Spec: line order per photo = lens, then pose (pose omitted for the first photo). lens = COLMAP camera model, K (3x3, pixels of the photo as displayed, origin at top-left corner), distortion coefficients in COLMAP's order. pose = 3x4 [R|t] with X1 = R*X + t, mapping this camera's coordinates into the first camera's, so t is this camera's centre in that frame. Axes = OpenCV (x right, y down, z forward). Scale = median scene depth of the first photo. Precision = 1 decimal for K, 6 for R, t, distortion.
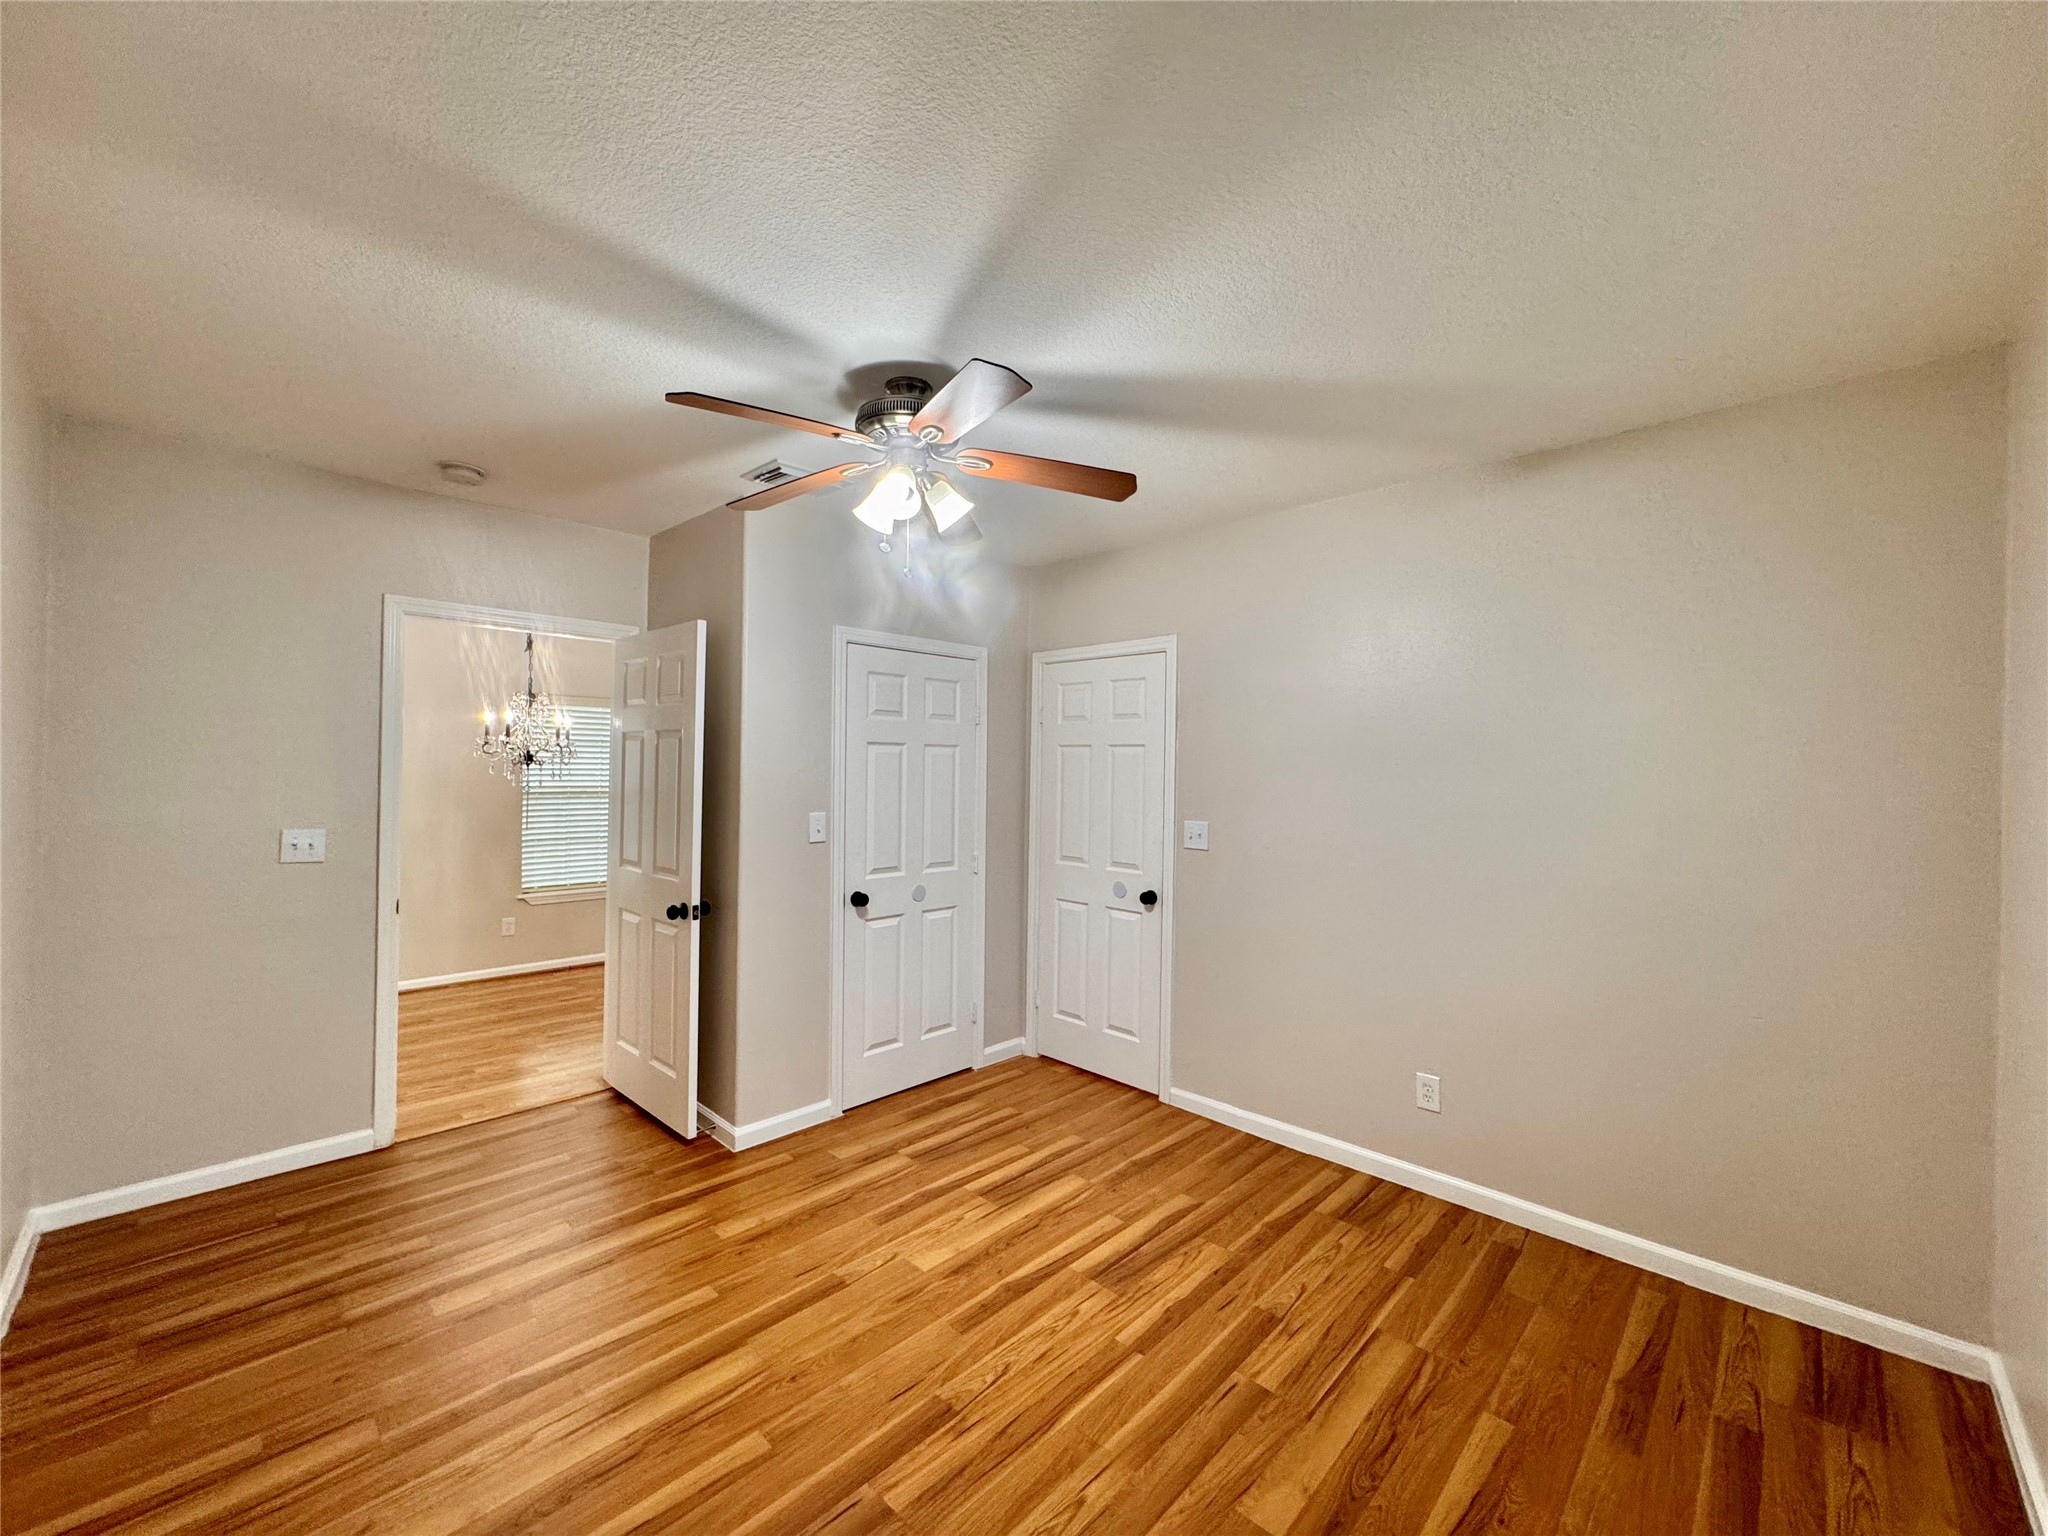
lens RADIAL K [[810.9, 0, 1022.9], [0, 810.9, 759.8], [0, 0, 1]] dist [-0.004479, 0.001204]
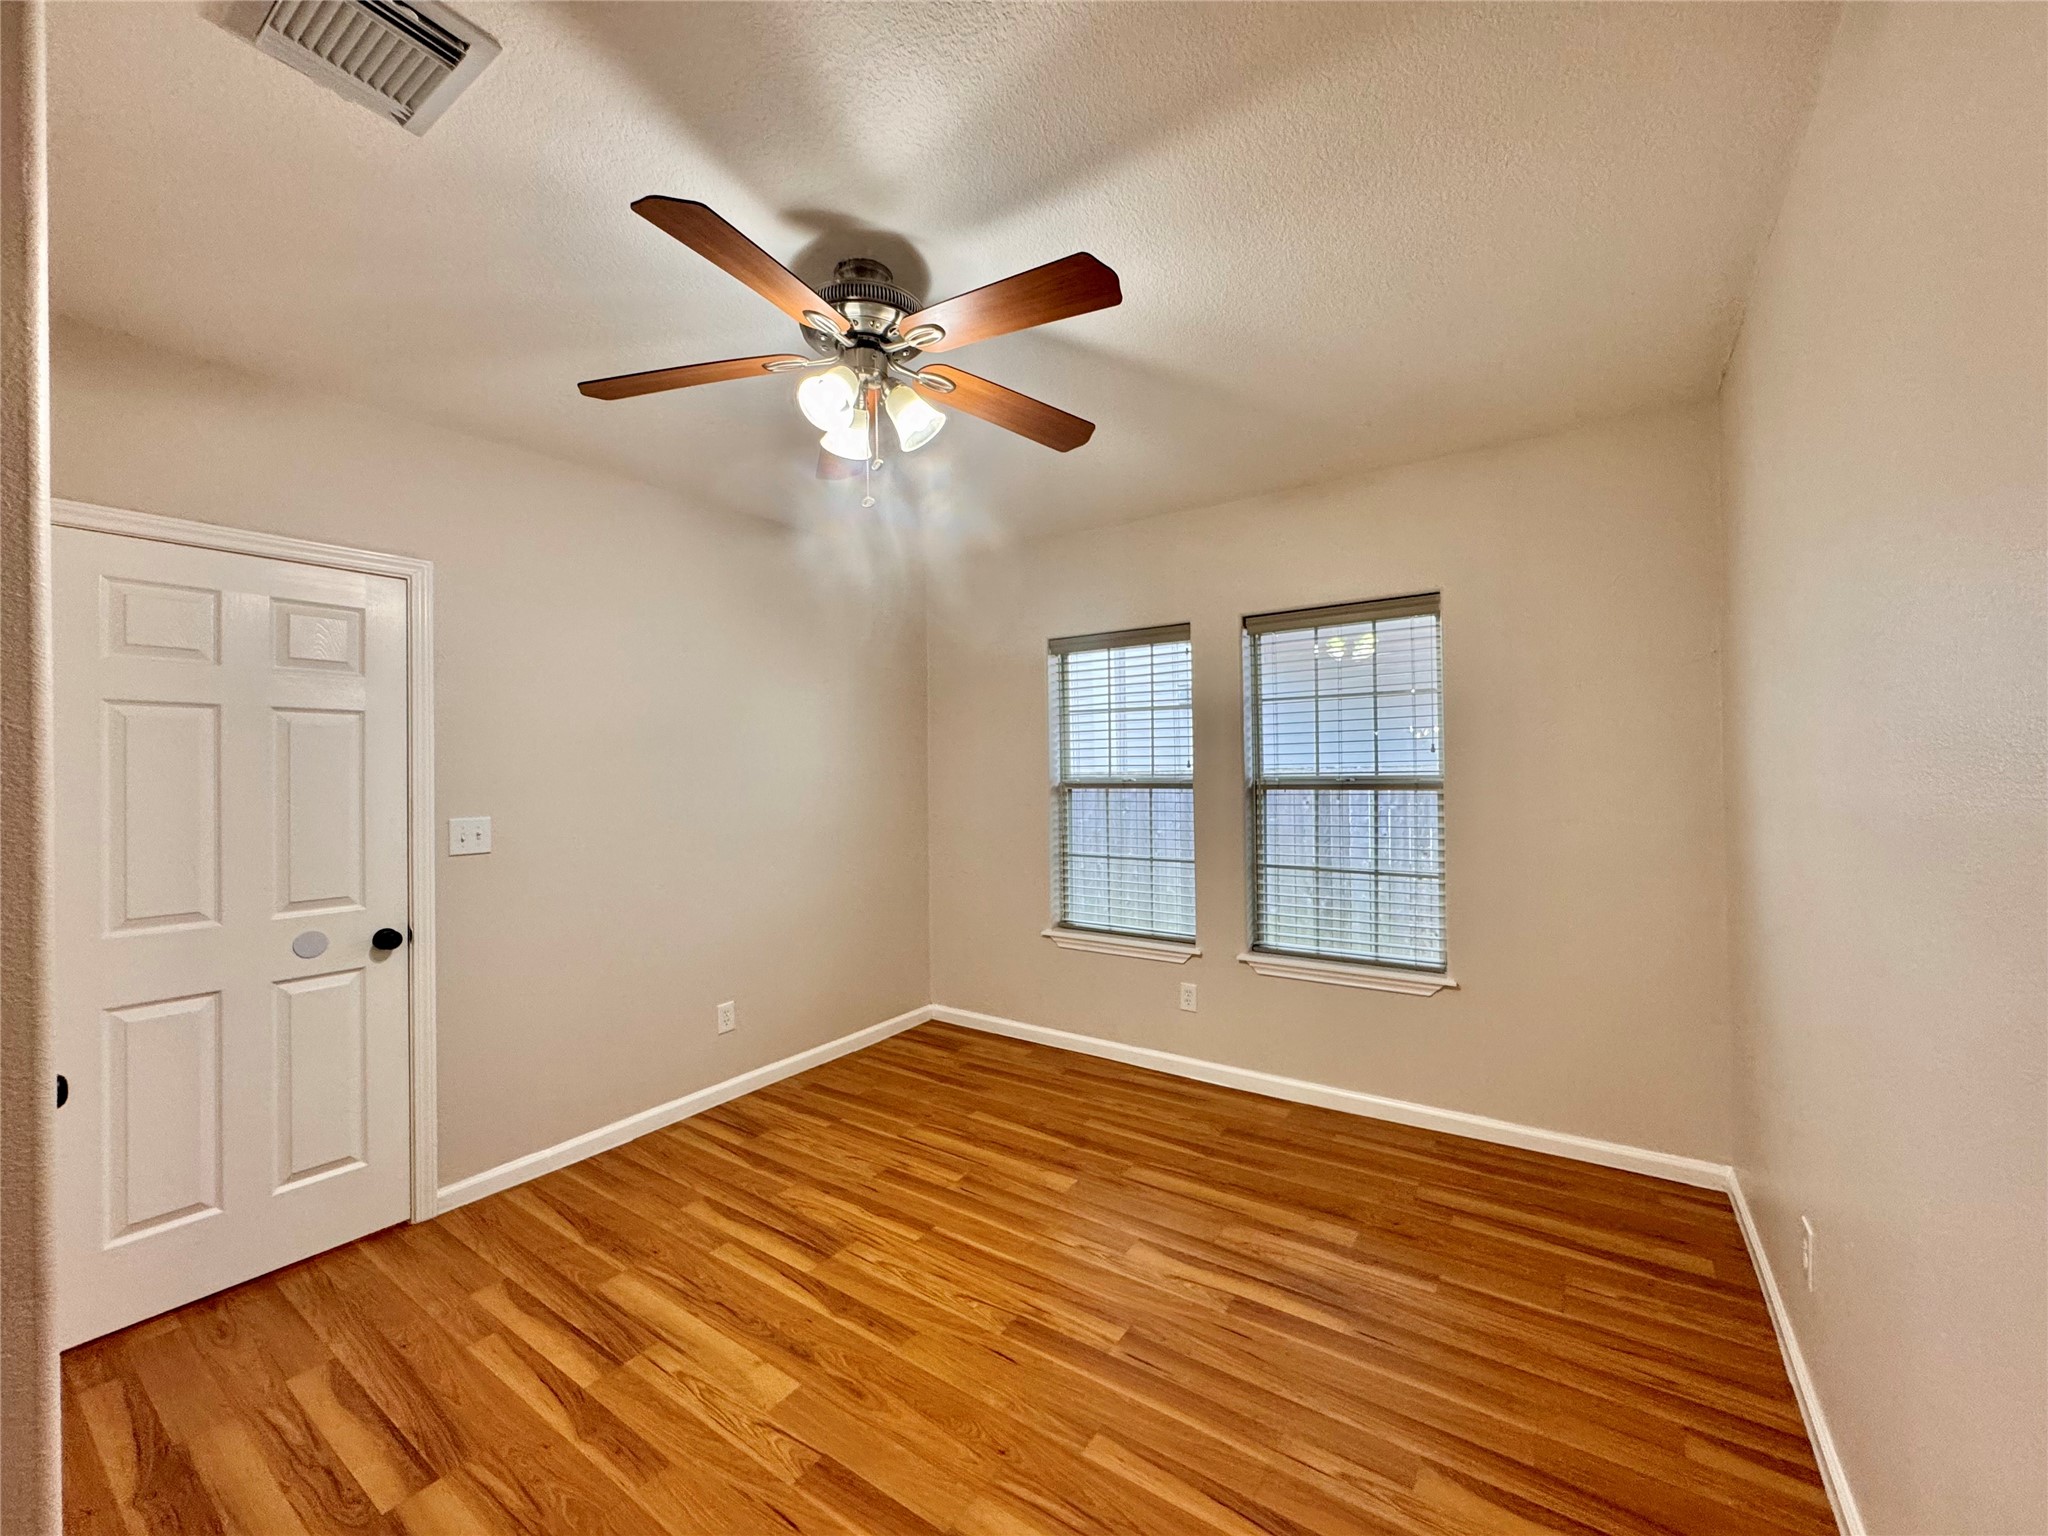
lens RADIAL K [[810.9, 0, 1027.1], [0, 810.9, 759.1], [0, 0, 1]] dist [-0.004479, 0.001204]
pose [[-0.152688, -0.002687, 0.988271, -0.833094], [0.000130, 0.999996, 0.002739, 0.026388], [-0.988274, 0.000547, -0.152687, 0.818089]]
